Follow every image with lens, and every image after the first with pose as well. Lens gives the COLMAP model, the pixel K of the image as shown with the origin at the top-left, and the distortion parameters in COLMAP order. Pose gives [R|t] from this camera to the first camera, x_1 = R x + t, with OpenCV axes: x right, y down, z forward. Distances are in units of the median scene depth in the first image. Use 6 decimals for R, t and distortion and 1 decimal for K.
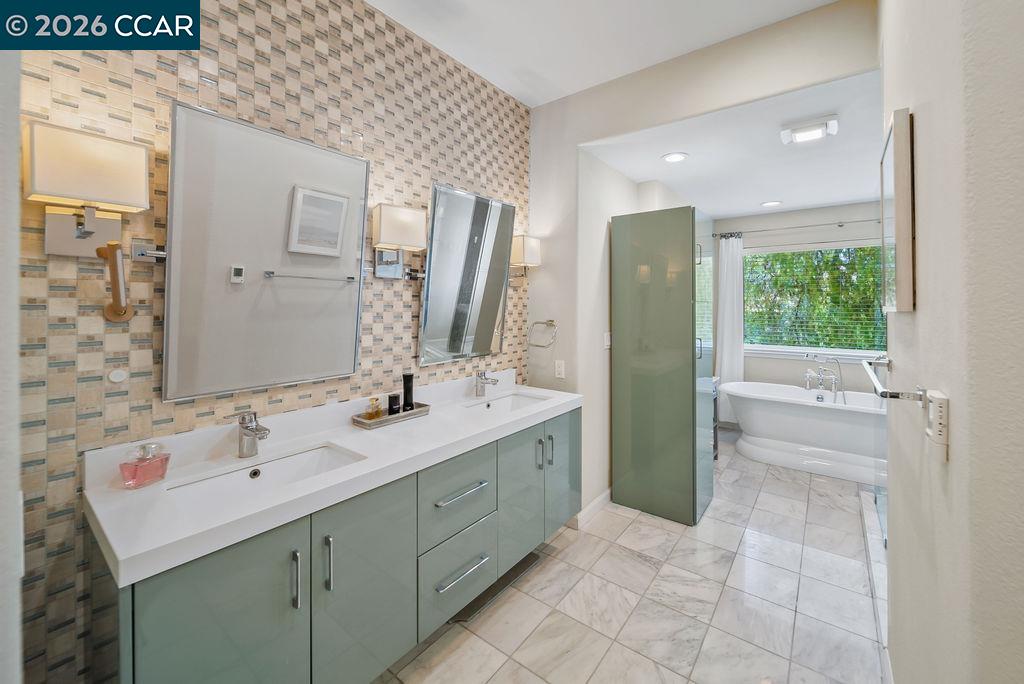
lens RADIAL K [[399.3, 0, 533.1], [0, 399.3, 301.8], [0, 0, 1]] dist [-0.000020, -0.000056]
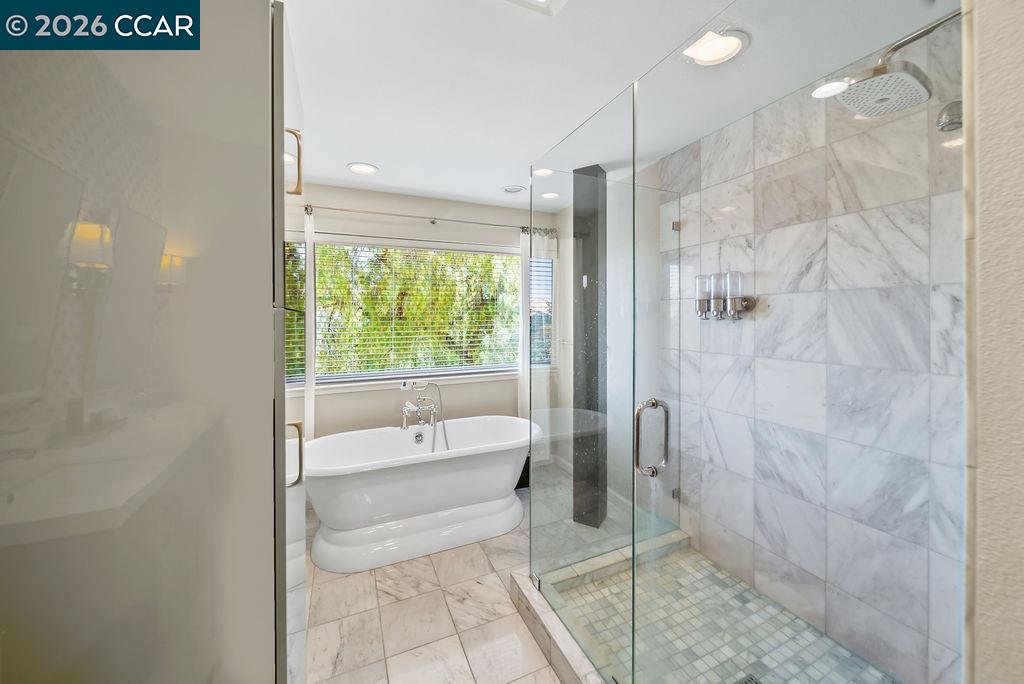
lens RADIAL K [[401.1, 0, 546.2], [0, 401.1, 316.2], [0, 0, 1]] dist [0.000036, -0.000217]
pose [[0.458871, 0.003907, 0.888494, 0.137645], [-0.006292, 0.999980, -0.001148, 0.005436], [-0.888480, -0.005064, 0.458887, 0.423570]]
